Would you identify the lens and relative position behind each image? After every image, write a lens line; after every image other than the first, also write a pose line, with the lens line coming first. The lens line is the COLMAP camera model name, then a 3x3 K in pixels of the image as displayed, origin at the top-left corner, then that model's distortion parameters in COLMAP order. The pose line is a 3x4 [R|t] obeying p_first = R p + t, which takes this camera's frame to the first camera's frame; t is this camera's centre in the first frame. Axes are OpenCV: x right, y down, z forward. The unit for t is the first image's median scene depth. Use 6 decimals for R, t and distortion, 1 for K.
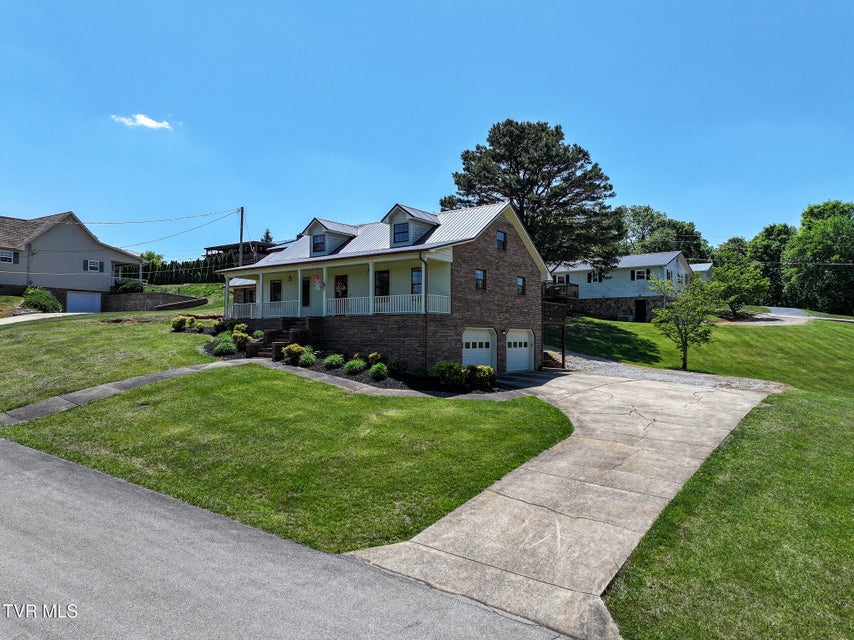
lens RADIAL K [[605.1, 0, 419.6], [0, 605.1, 320.0], [0, 0, 1]] dist [0.017979, -0.001109]
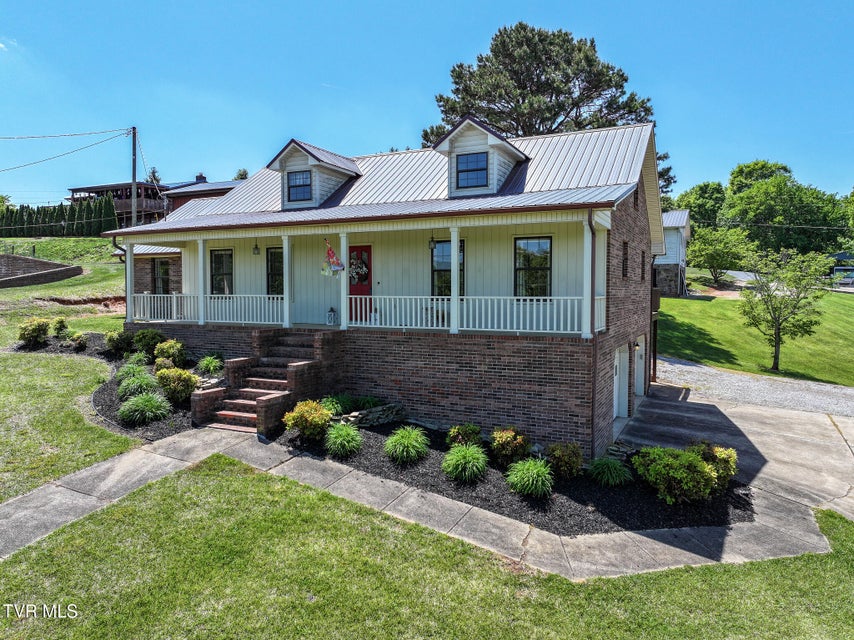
lens RADIAL K [[605.1, 0, 425.2], [0, 605.1, 318.0], [0, 0, 1]] dist [0.017979, -0.001109]
pose [[0.982287, -0.009416, 0.187144, -0.071202], [-0.004971, 0.997075, 0.076262, -0.020814], [-0.187315, -0.075842, 0.979368, 0.184080]]
